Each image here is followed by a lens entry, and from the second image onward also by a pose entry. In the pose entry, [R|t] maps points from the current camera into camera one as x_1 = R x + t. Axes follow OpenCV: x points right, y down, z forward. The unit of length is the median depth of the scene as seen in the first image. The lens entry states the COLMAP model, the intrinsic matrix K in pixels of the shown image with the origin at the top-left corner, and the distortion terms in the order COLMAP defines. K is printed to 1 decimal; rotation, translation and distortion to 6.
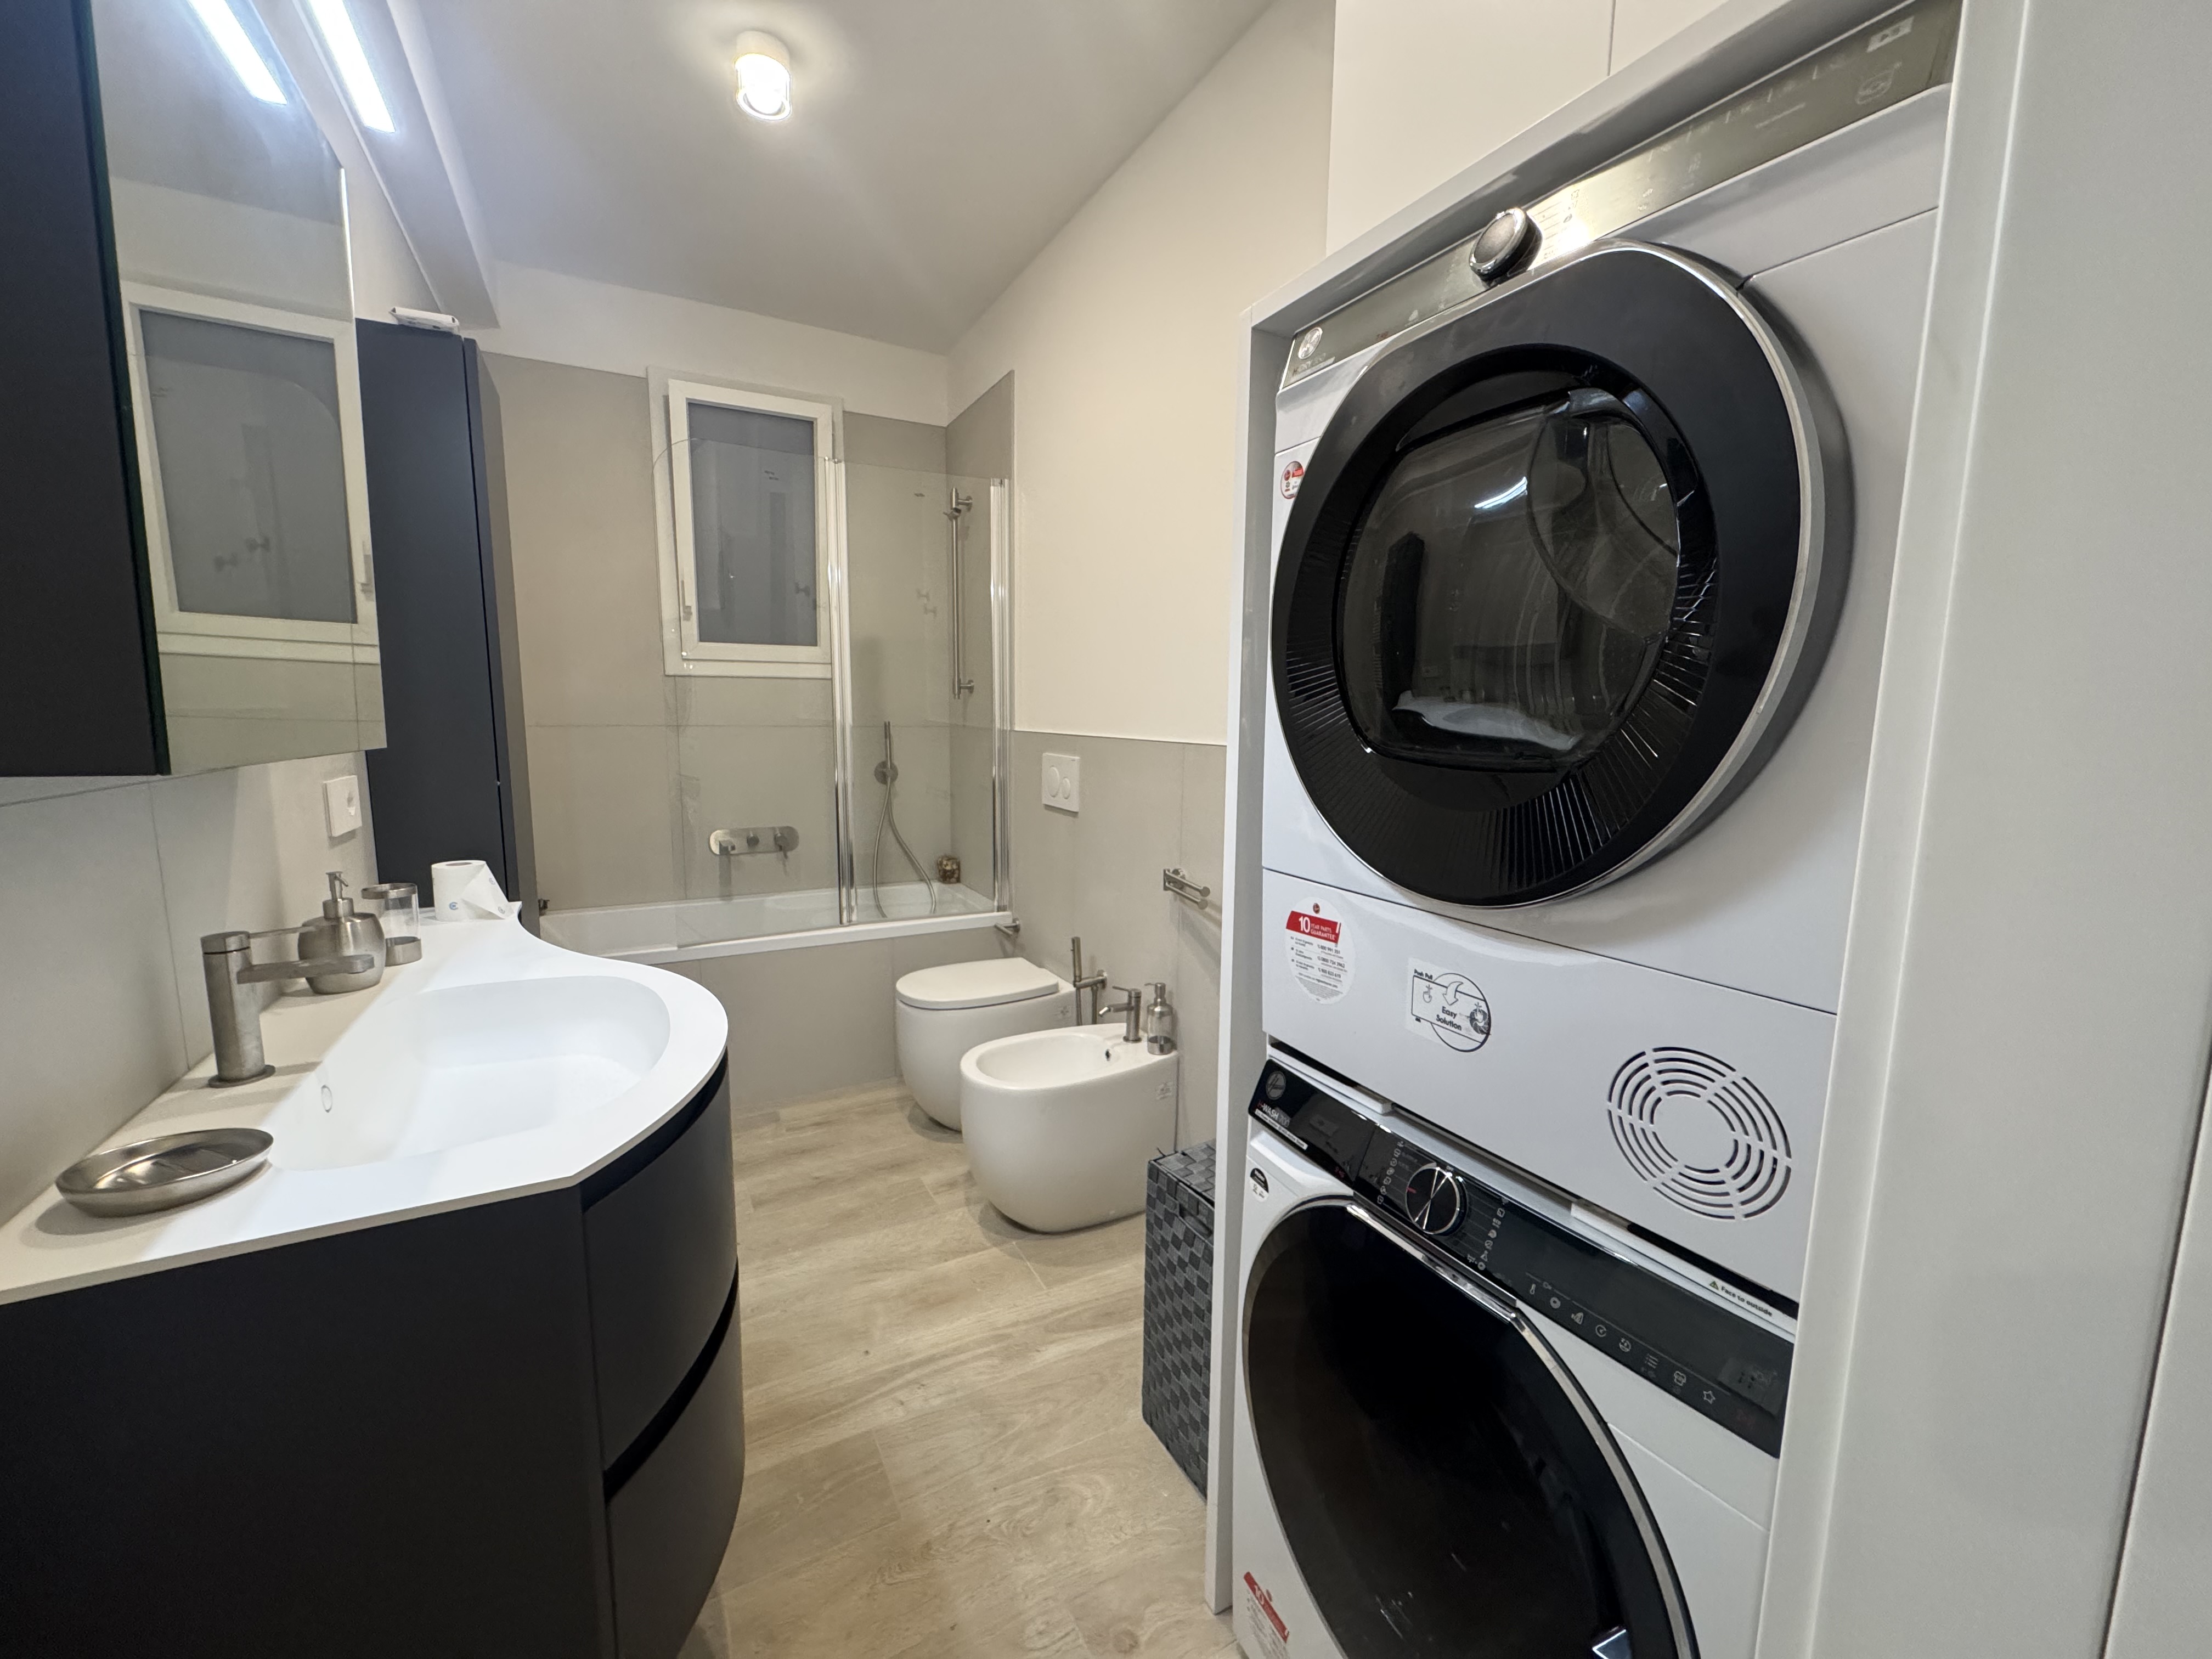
lens RADIAL K [[885.8, 0, 1098.5], [0, 885.8, 826.1], [0, 0, 1]] dist [-0.000631, 0.000553]
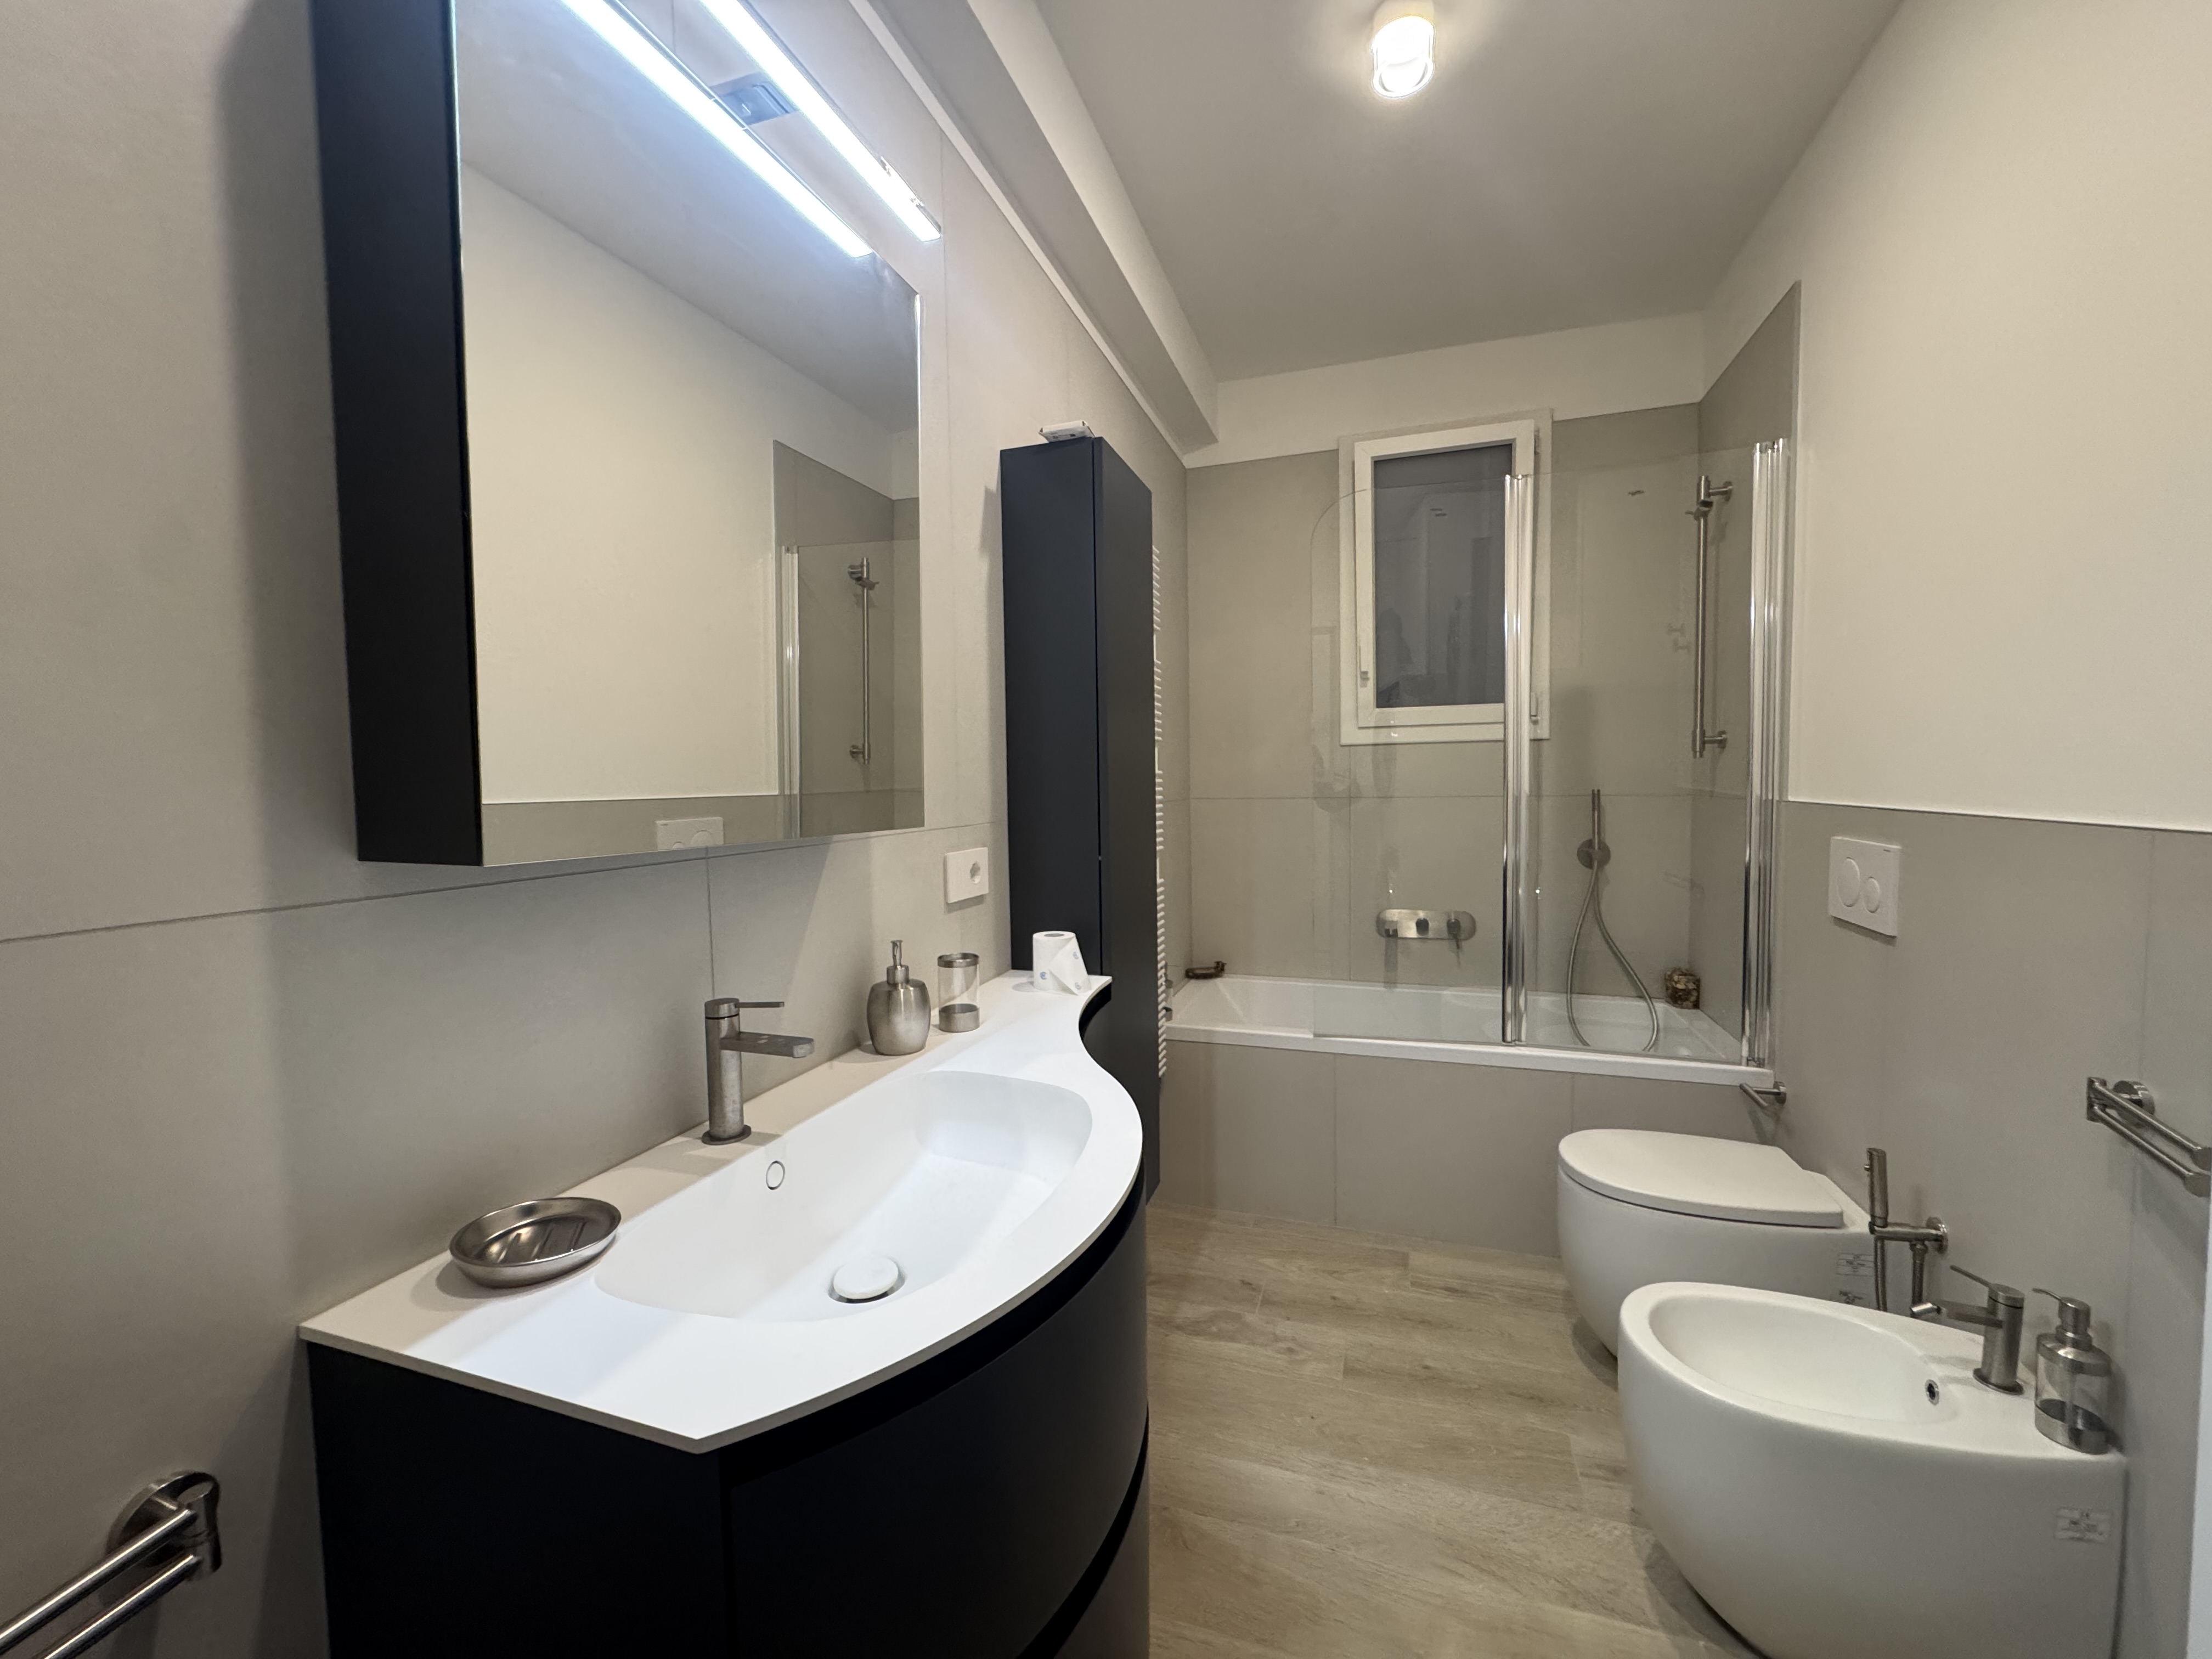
lens RADIAL K [[885.8, 0, 1098.5], [0, 885.8, 826.1], [0, 0, 1]] dist [-0.000631, 0.000553]
pose [[0.688219, 0.017419, -0.725294, 0.041381], [-0.071277, 0.996499, -0.043701, -0.026751], [0.721993, 0.081772, 0.687051, 0.195016]]
